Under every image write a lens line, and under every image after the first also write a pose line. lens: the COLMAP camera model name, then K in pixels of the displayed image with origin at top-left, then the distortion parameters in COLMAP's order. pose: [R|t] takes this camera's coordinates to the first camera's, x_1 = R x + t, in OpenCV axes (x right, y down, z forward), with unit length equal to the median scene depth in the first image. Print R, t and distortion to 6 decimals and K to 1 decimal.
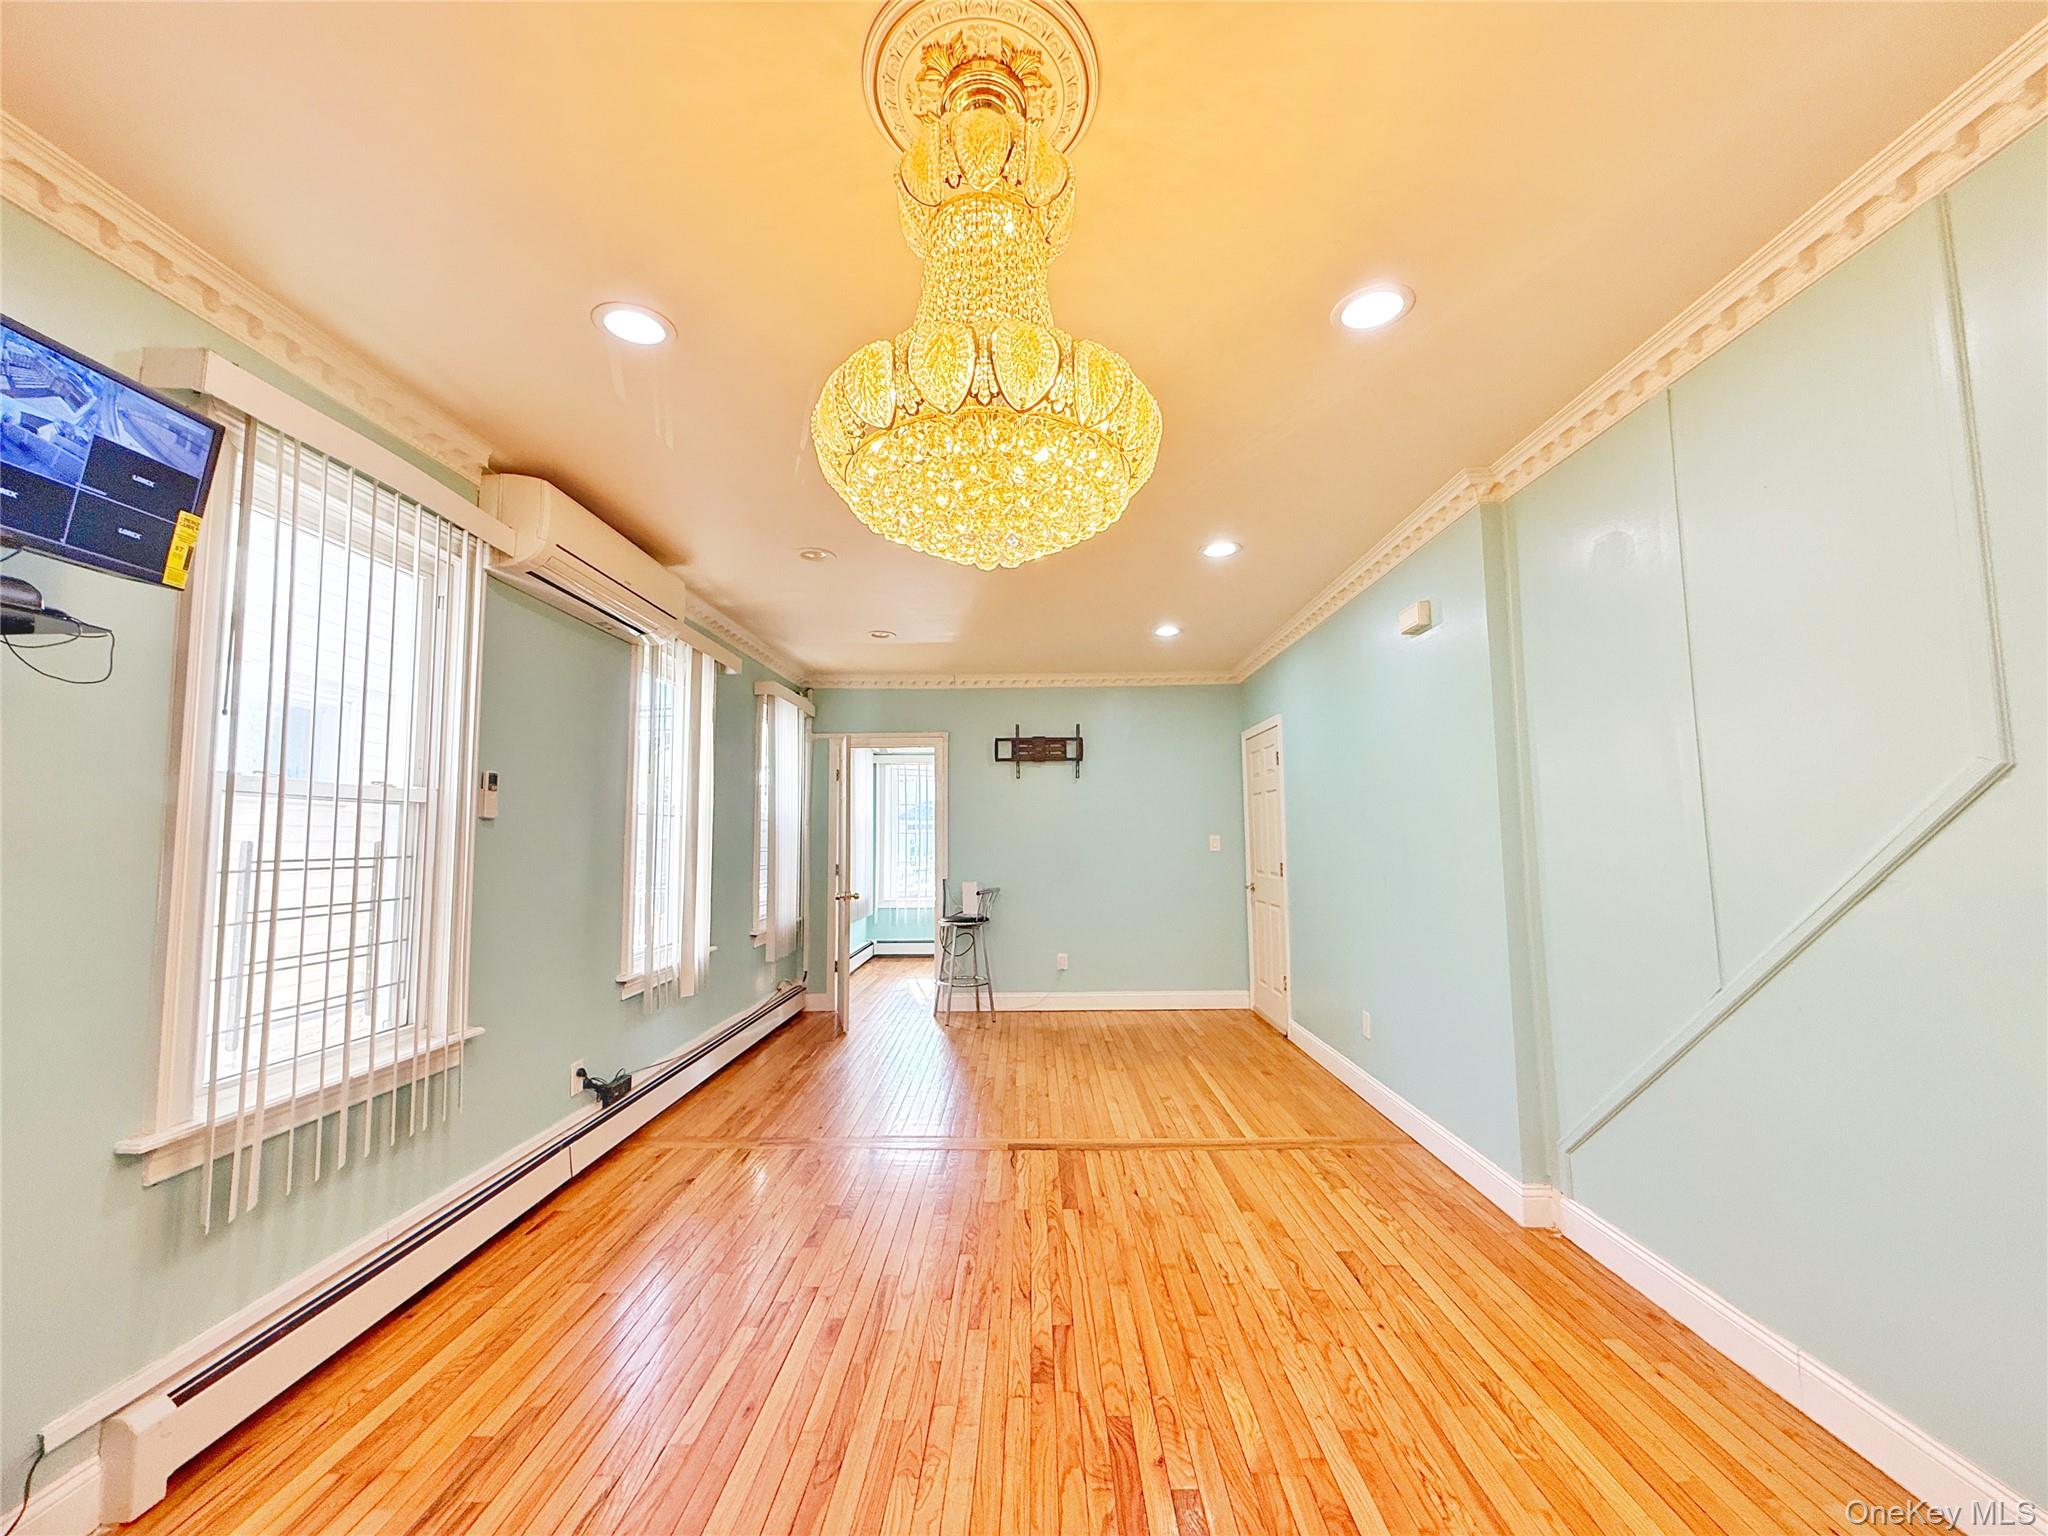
lens RADIAL K [[812.8, 0, 1020.8], [0, 812.8, 771.2], [0, 0, 1]] dist [0.001117, -0.000268]
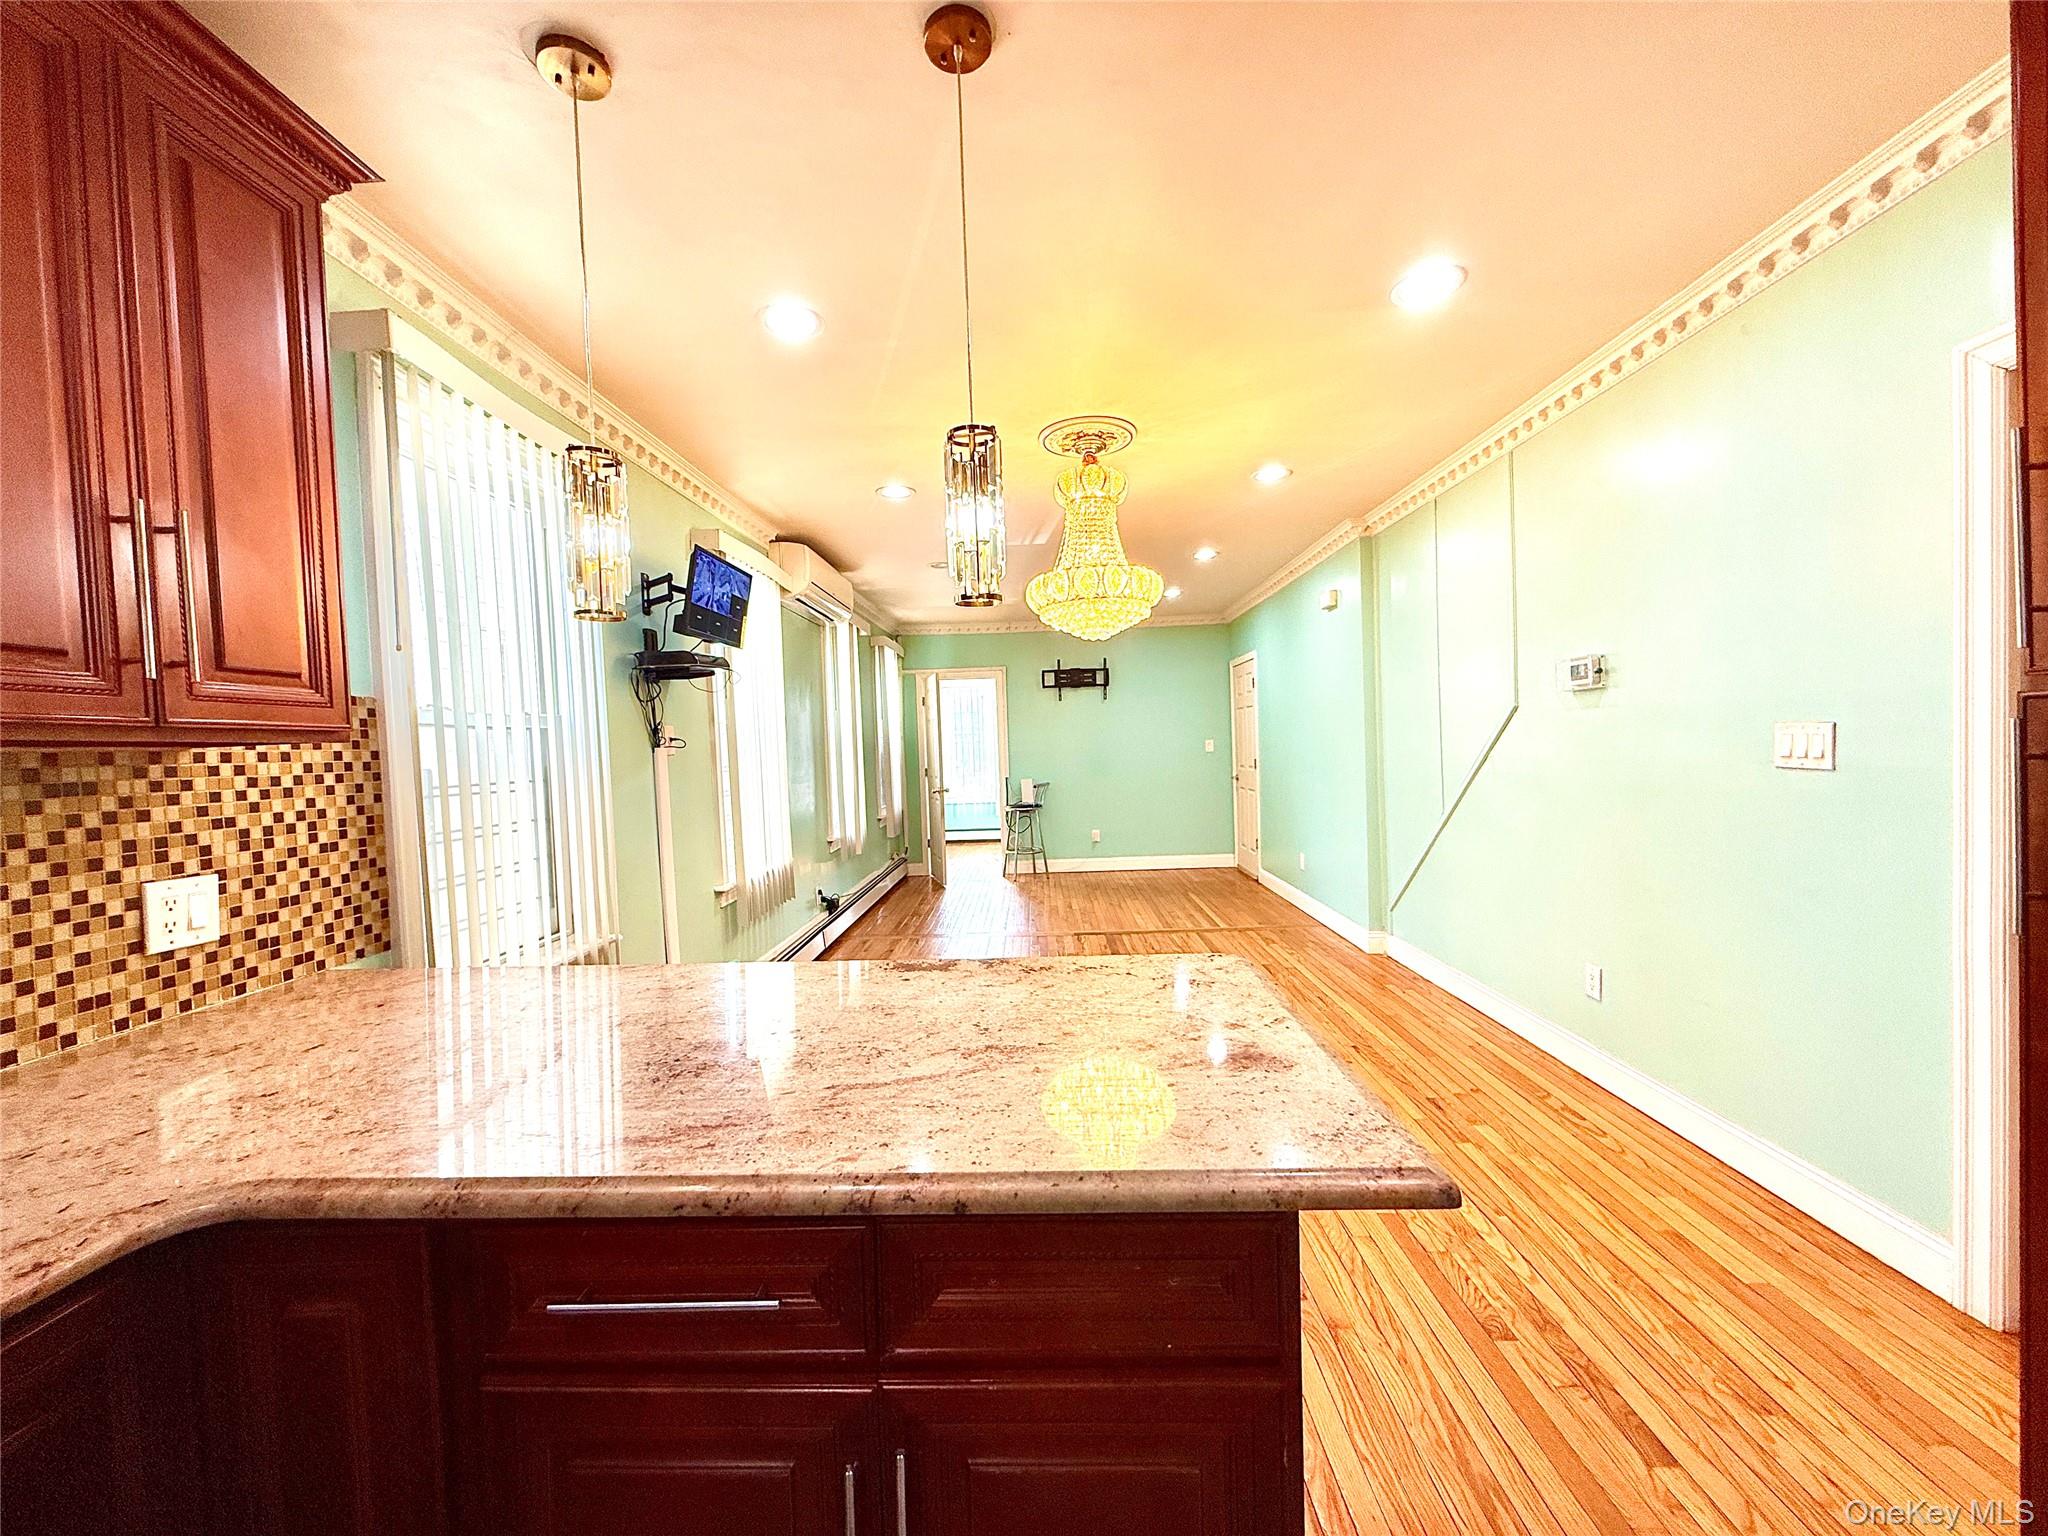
lens RADIAL K [[812.8, 0, 1022.9], [0, 812.8, 769.6], [0, 0, 1]] dist [0.001117, -0.000268]
pose [[0.999648, -0.023986, -0.011331, -0.097137], [0.025105, 0.993387, 0.112034, -0.055565], [0.008569, -0.112279, 0.993640, -0.615901]]
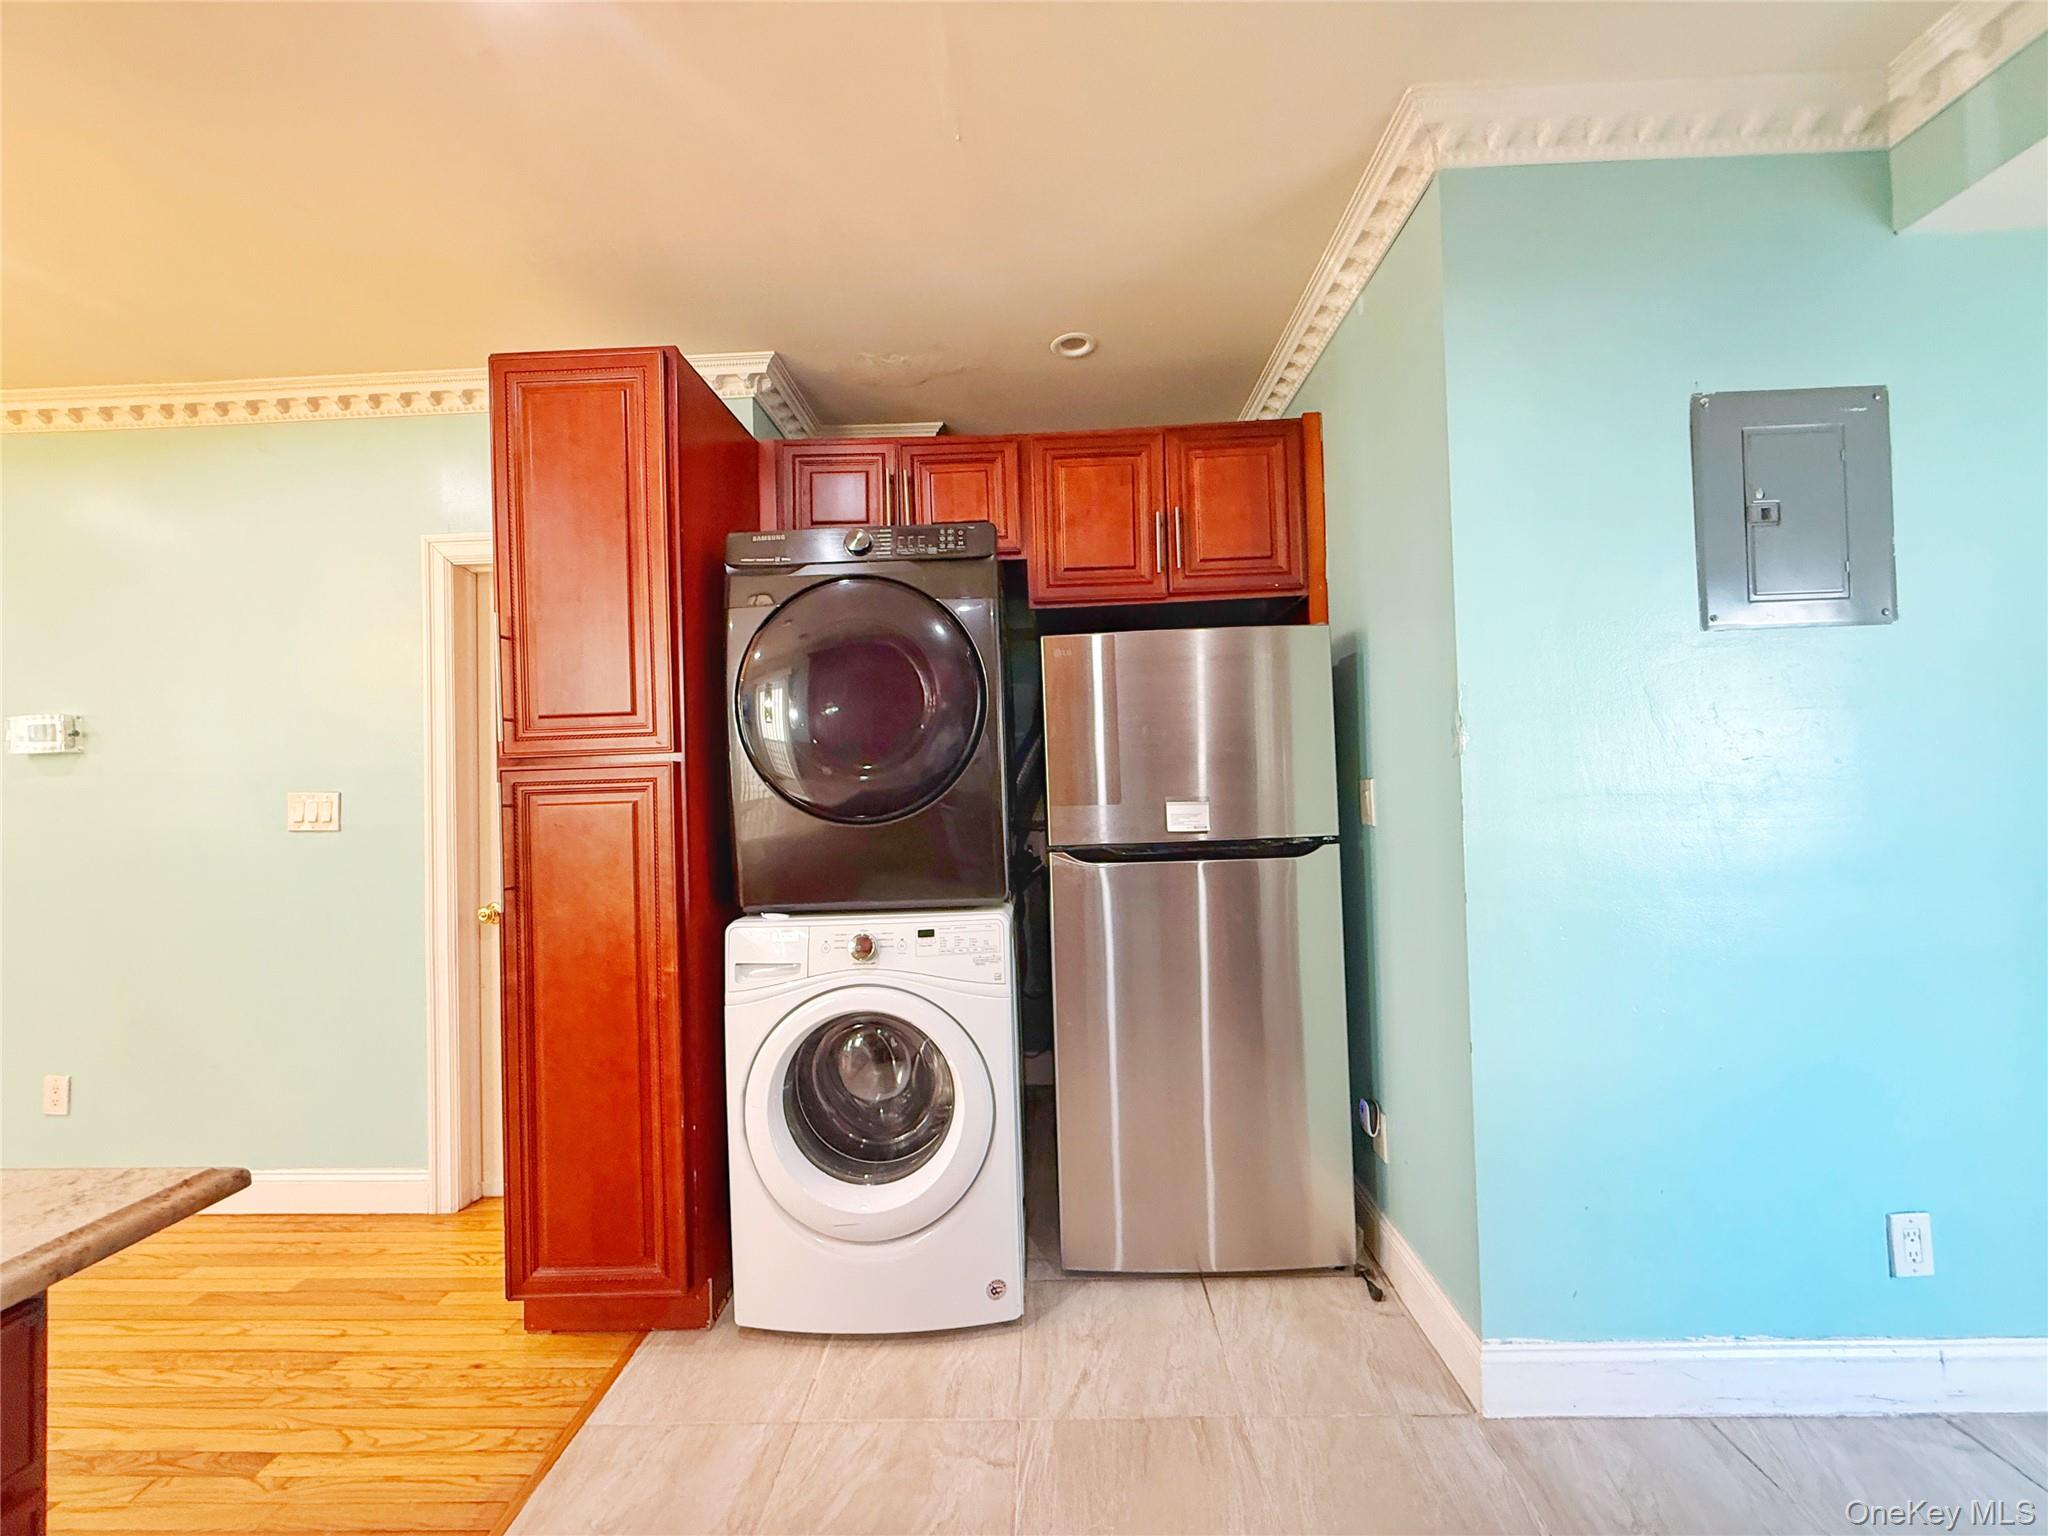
lens RADIAL K [[812.8, 0, 1021.6], [0, 812.8, 769.8], [0, 0, 1]] dist [0.001117, -0.000268]
pose [[0.008207, 0.032694, 0.999432, -0.253469], [-0.057498, 0.997827, -0.032169, -0.040193], [-0.998312, -0.057202, 0.010069, -0.642539]]
